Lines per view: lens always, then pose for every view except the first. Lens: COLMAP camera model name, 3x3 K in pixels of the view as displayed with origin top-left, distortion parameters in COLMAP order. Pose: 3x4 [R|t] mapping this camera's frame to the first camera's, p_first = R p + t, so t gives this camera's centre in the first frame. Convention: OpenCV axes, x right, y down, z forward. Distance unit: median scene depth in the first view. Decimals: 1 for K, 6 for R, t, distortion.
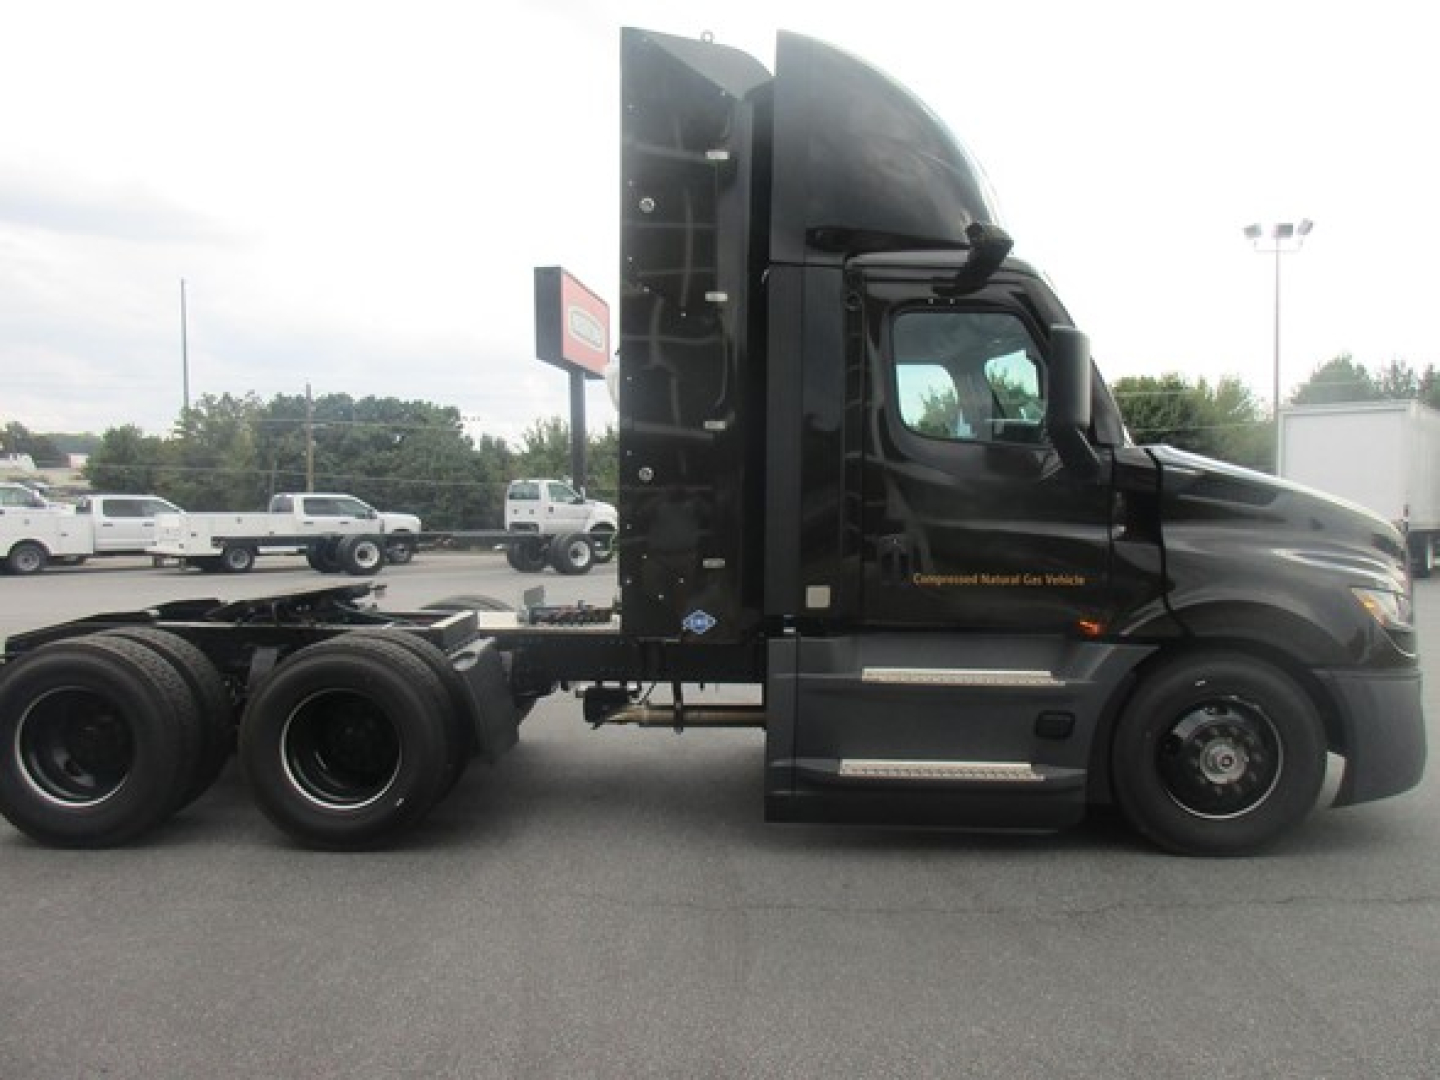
lens RADIAL K [[1054.6, 0, 720.1], [0, 1054.6, 538.7], [0, 0, 1]] dist [-0.012335, -0.001997]
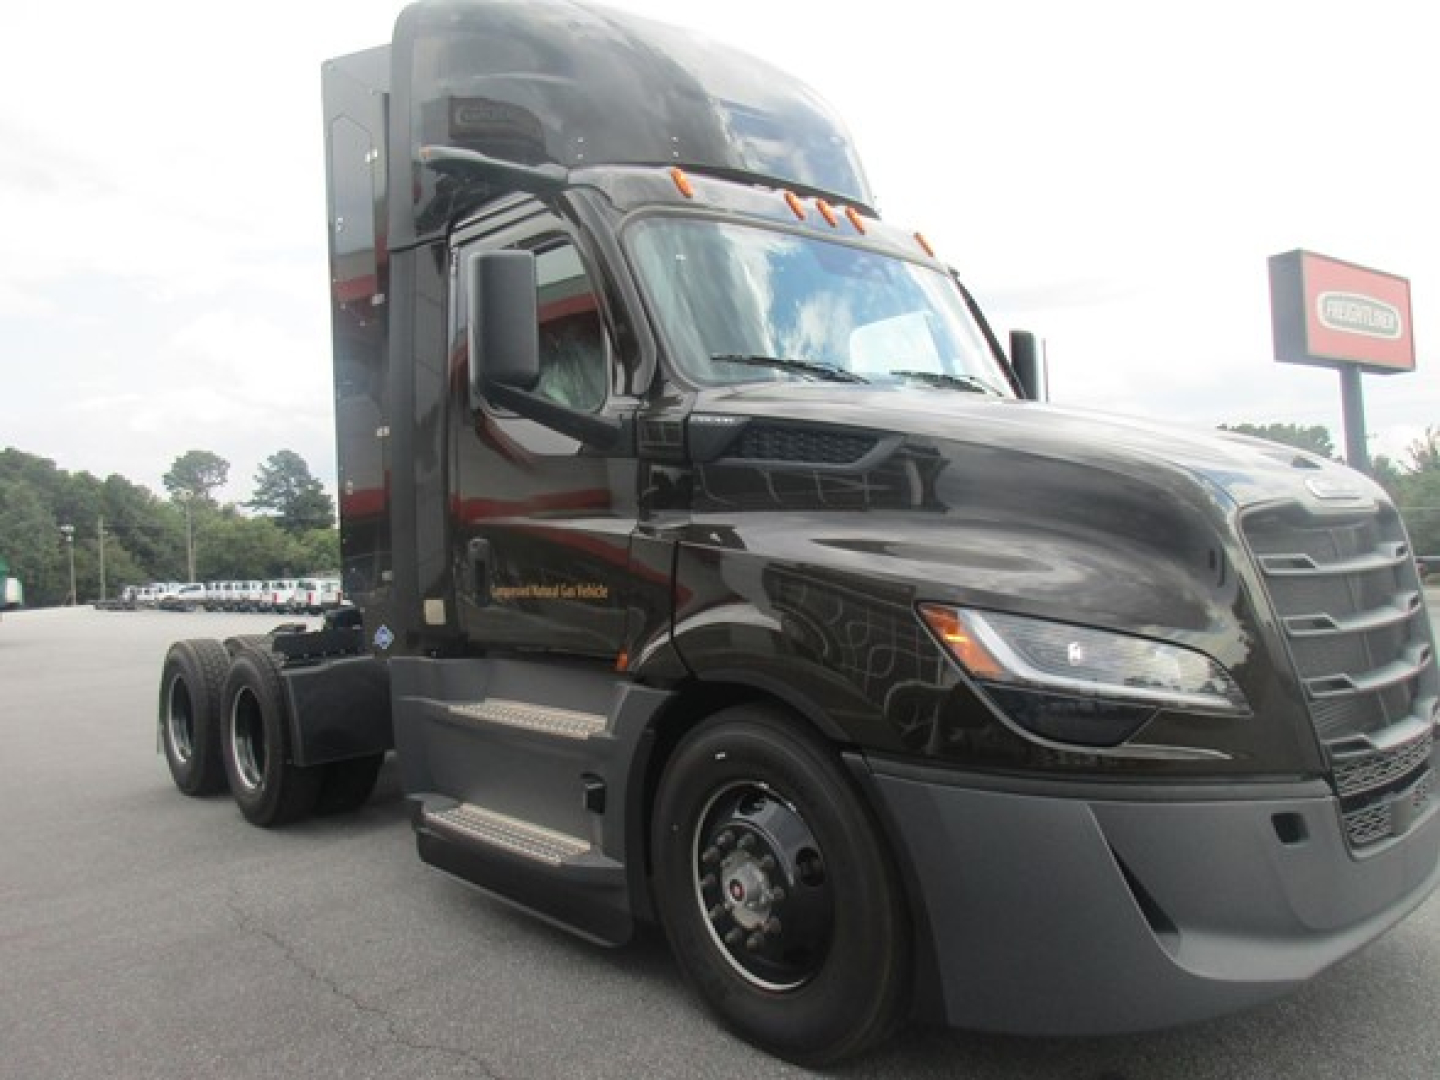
lens RADIAL K [[1055.1, 0, 719.8], [0, 1055.1, 543.6], [0, 0, 1]] dist [0.005481, 0.002293]
pose [[0.691545, -0.037523, -0.721358, 0.900065], [0.013569, 0.999148, -0.038965, 0.035526], [0.722206, 0.017158, 0.691465, 0.557548]]
